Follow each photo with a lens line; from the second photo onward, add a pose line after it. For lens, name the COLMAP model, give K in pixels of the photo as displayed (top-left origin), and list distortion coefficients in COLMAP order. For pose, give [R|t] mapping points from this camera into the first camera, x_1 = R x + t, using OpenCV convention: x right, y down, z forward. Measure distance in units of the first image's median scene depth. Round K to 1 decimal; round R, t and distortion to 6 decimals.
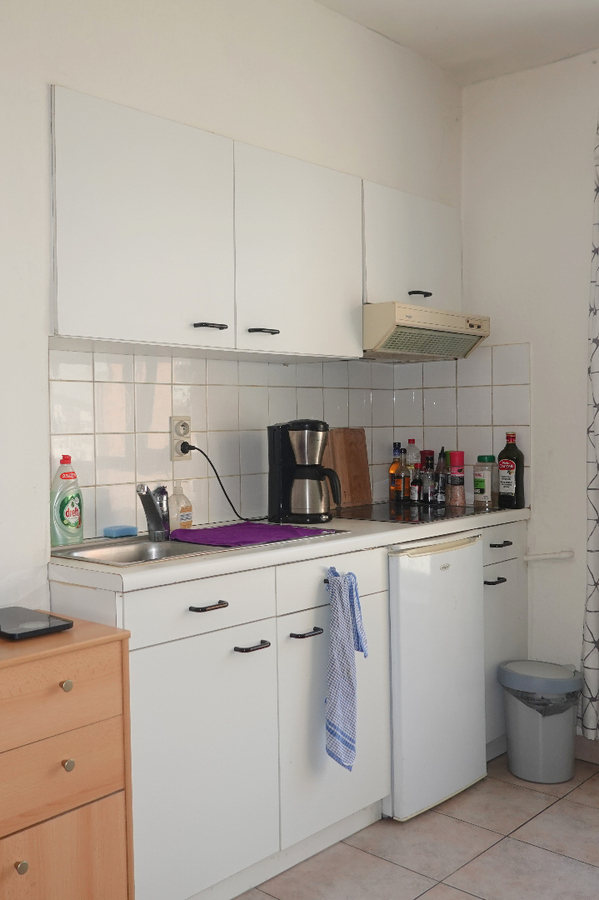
lens RADIAL K [[878.9, 0, 296.0], [0, 878.9, 411.4], [0, 0, 1]] dist [0.010913, 0.004723]
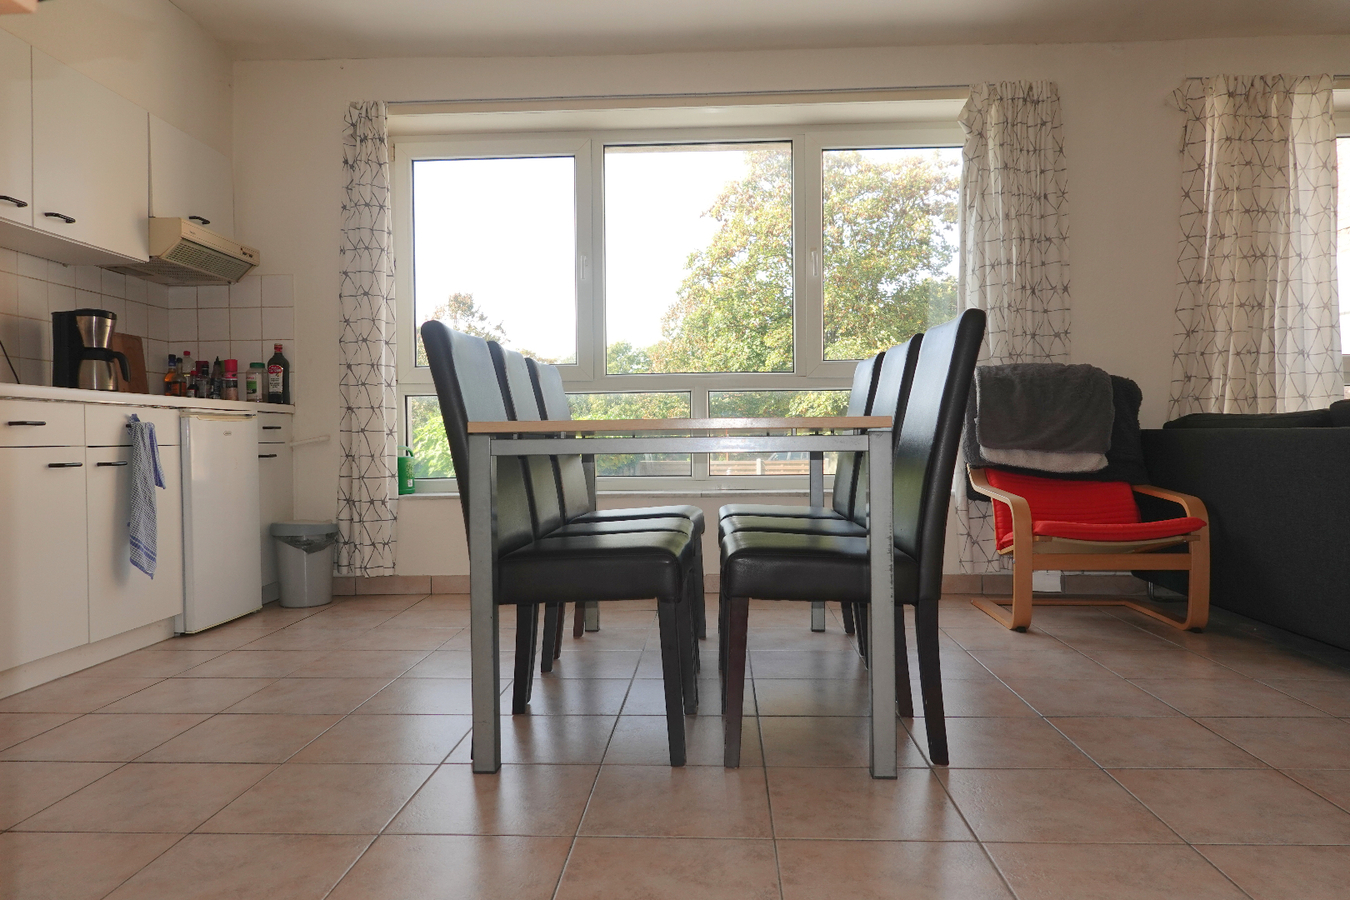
lens RADIAL K [[868.3, 0, 675.0], [0, 868.3, 450.0], [0, 0, 1]] dist [-0.000057, 0.001502]
pose [[0.766729, -0.011505, 0.641868, -0.132213], [0.009190, 0.999934, 0.006946, 0.186204], [-0.641905, 0.000573, 0.766784, -0.354425]]
